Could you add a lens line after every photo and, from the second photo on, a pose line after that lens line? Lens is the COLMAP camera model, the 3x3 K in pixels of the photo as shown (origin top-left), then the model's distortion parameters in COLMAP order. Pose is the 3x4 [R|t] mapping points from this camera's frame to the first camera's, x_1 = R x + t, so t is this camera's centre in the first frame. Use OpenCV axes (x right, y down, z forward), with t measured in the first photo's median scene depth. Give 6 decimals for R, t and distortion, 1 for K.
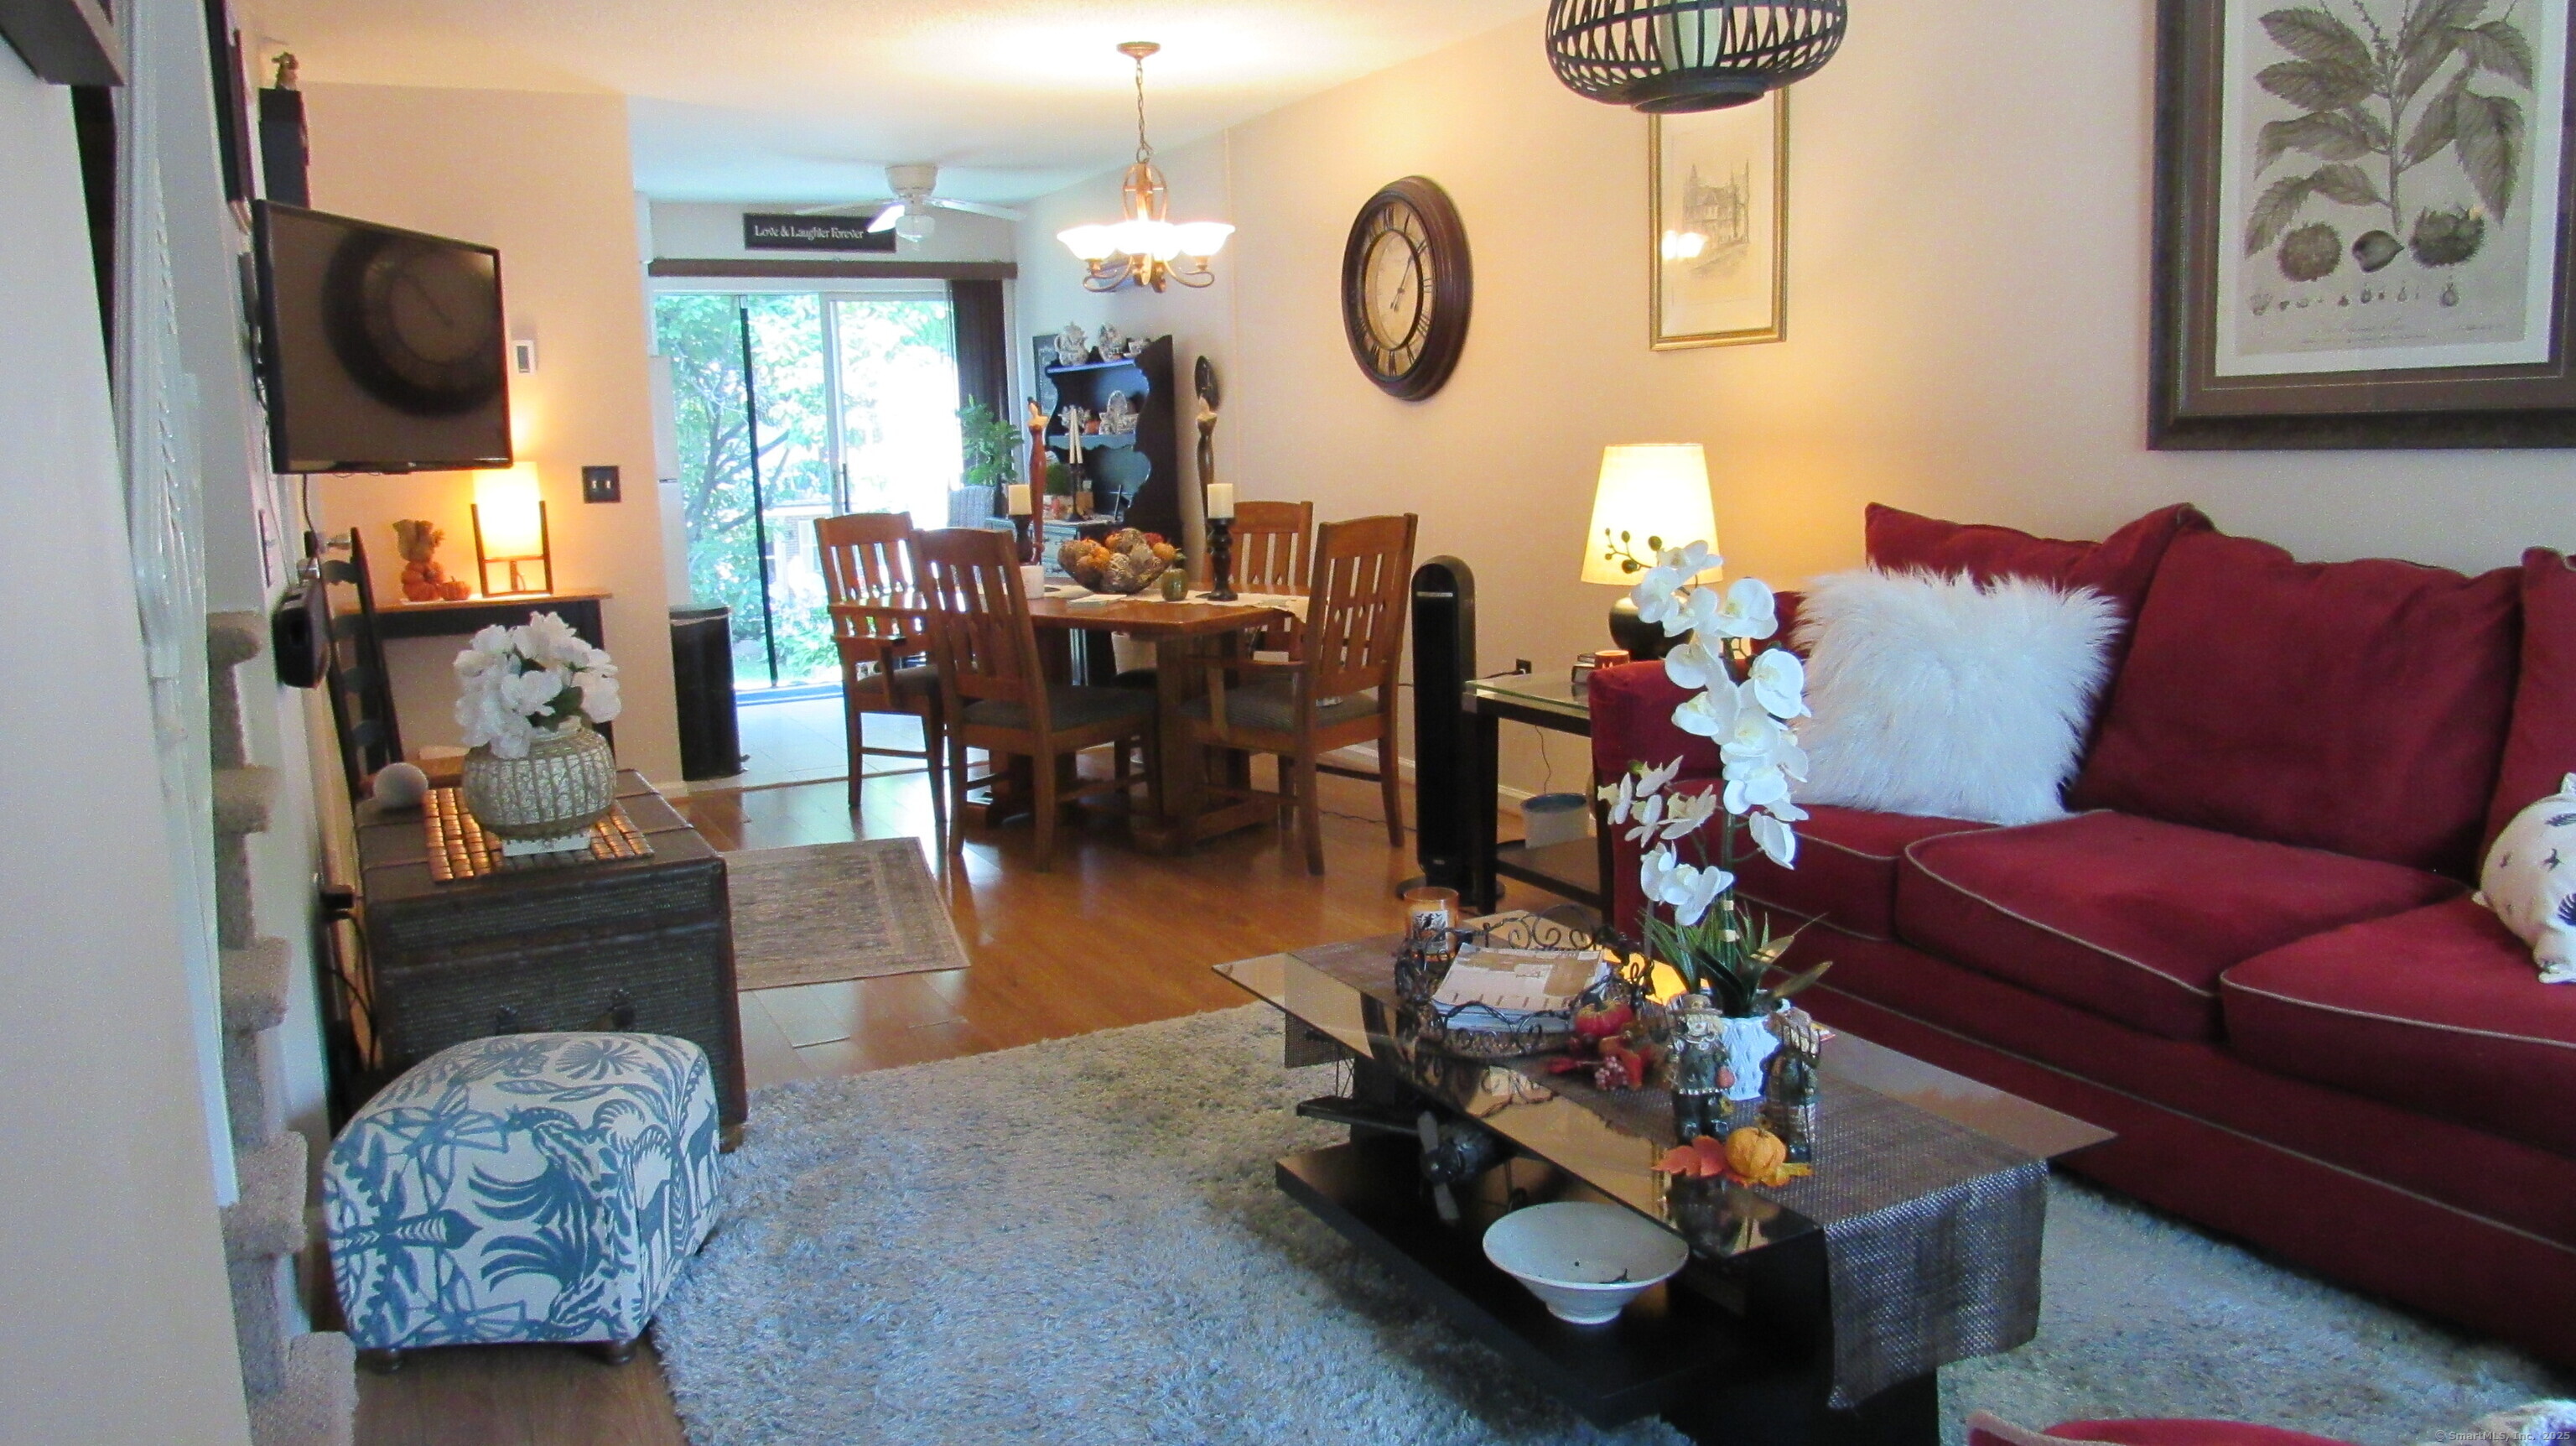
lens RADIAL K [[1837.4, 0, 1283.0], [0, 1837.4, 727.0], [0, 0, 1]] dist [-0.024299, -0.000159]
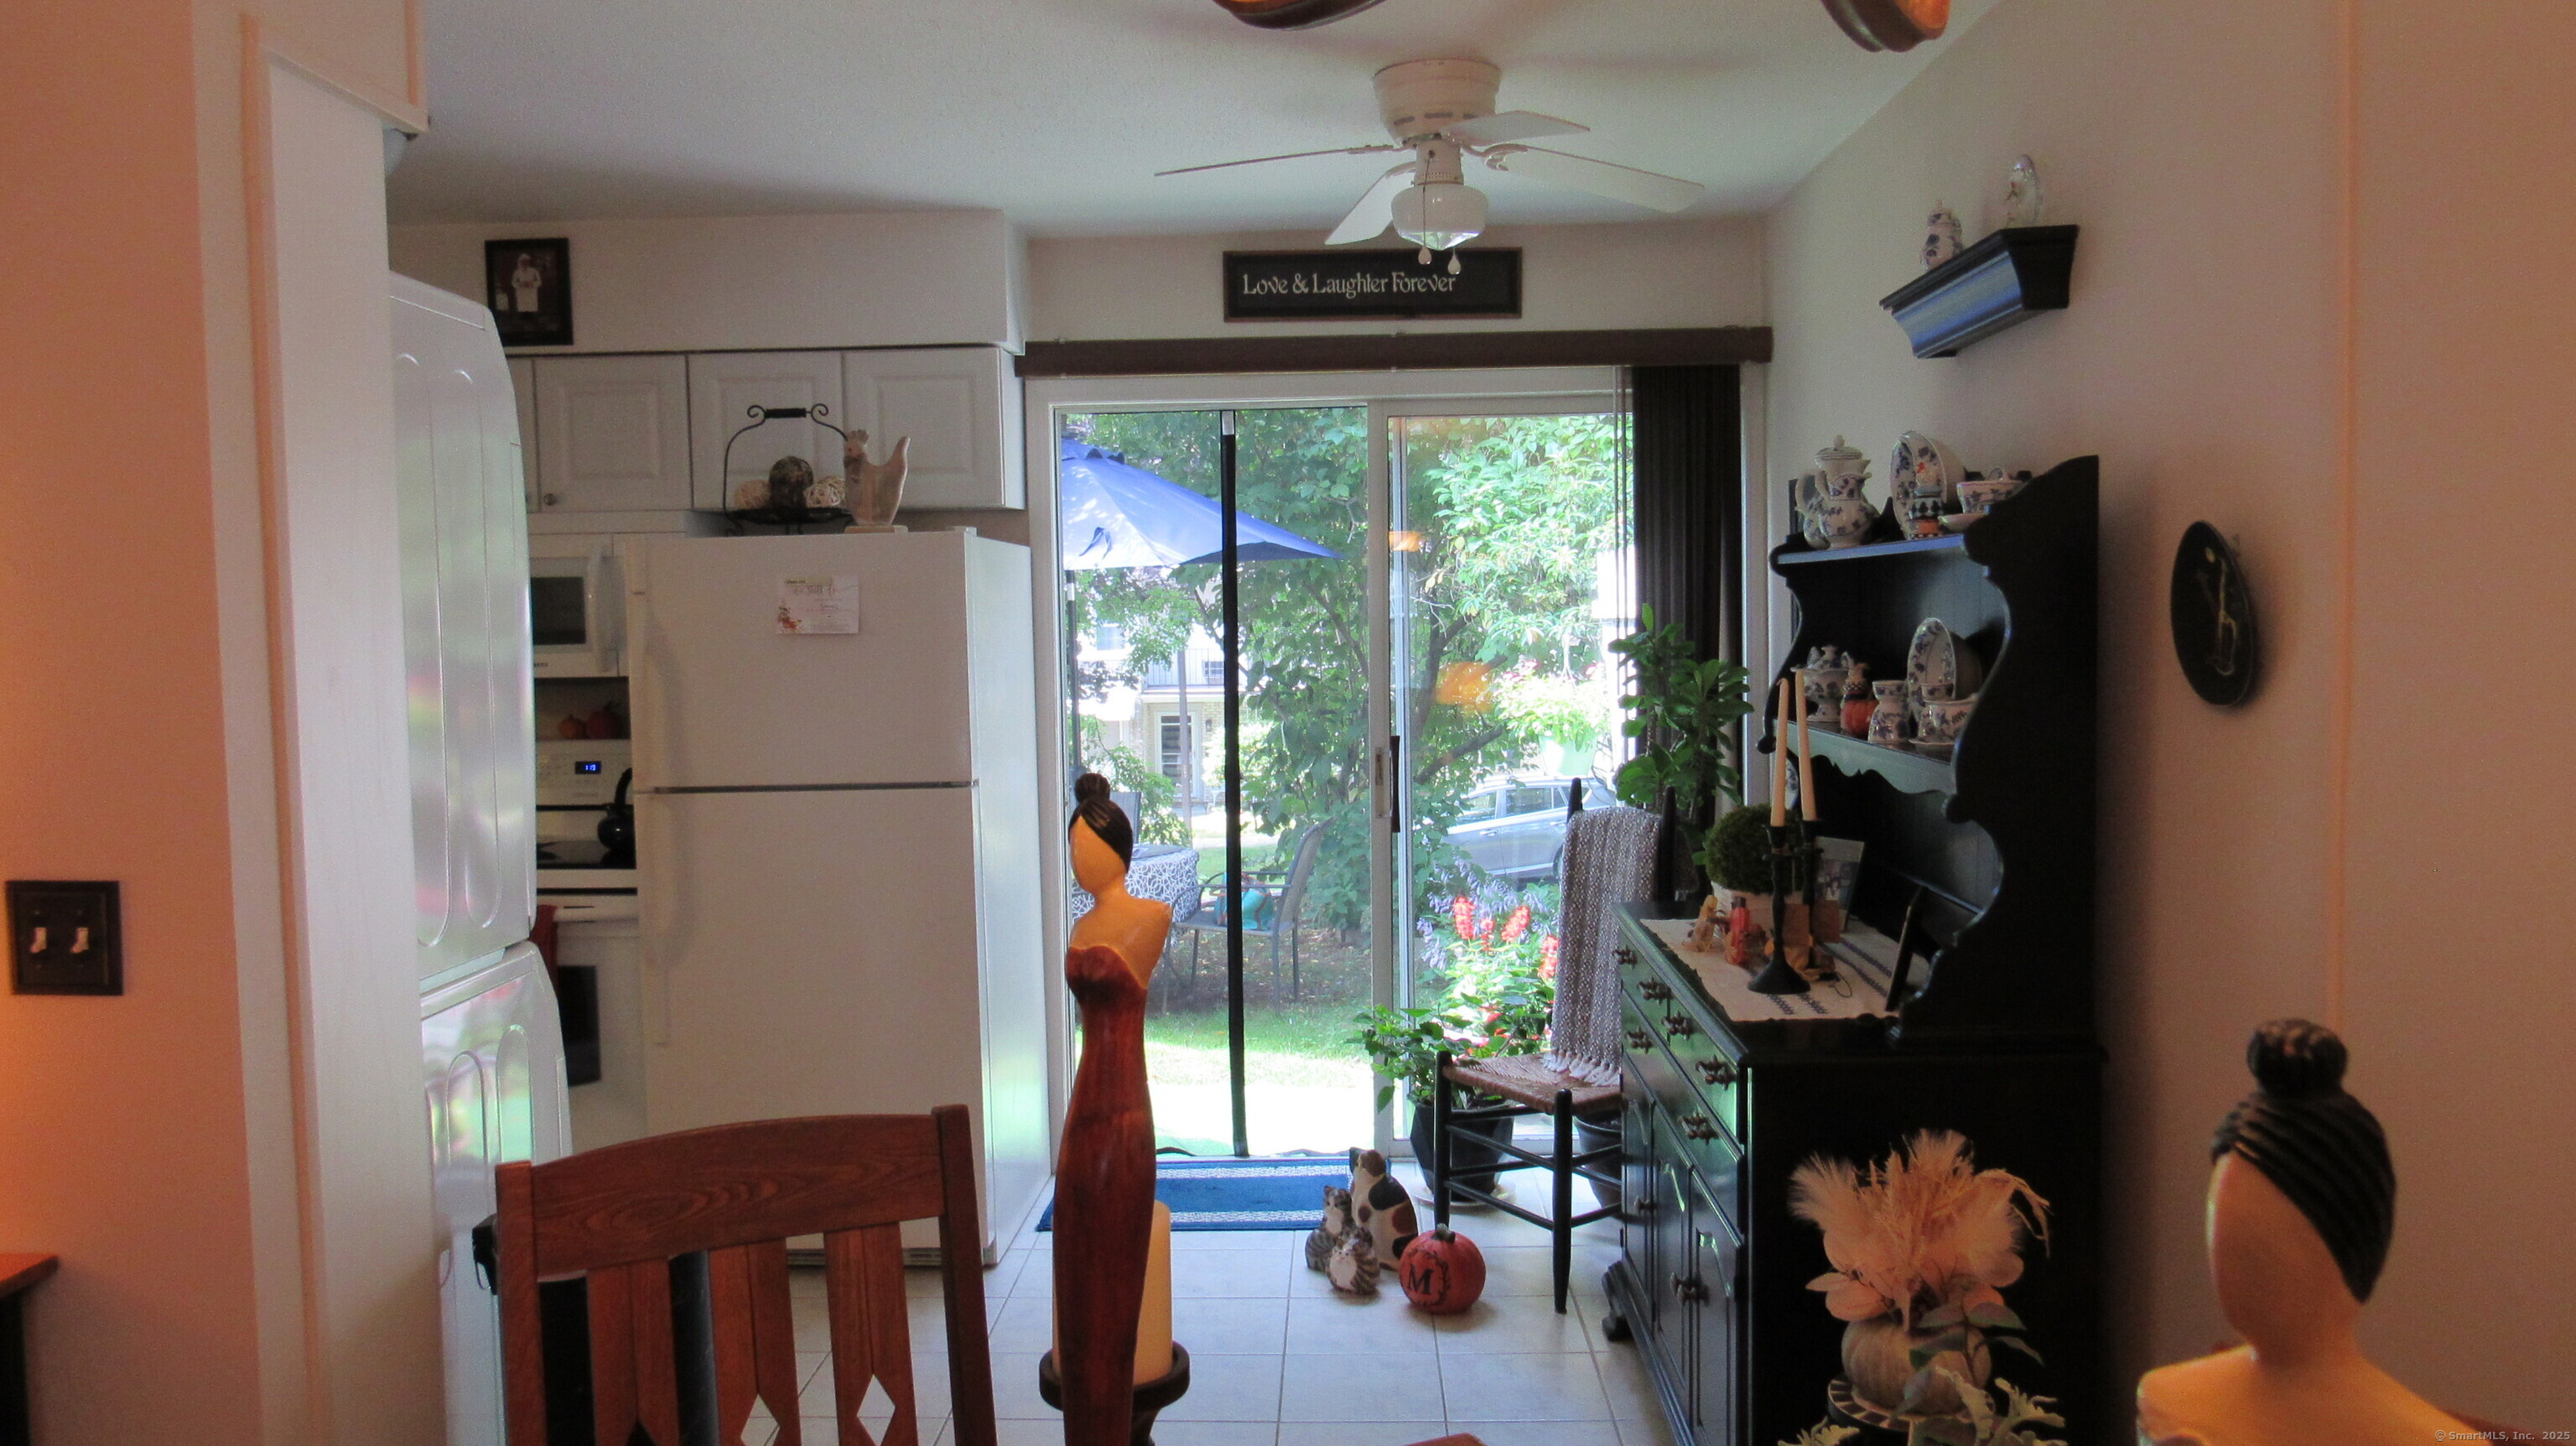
lens RADIAL K [[1837.4, 0, 1283.0], [0, 1837.4, 727.0], [0, 0, 1]] dist [-0.024299, -0.000159]
pose [[0.877974, 0.045987, -0.476494, -0.027705], [-0.087000, 0.994127, -0.064360, -0.119008], [0.470736, 0.097962, 0.876819, 0.584161]]
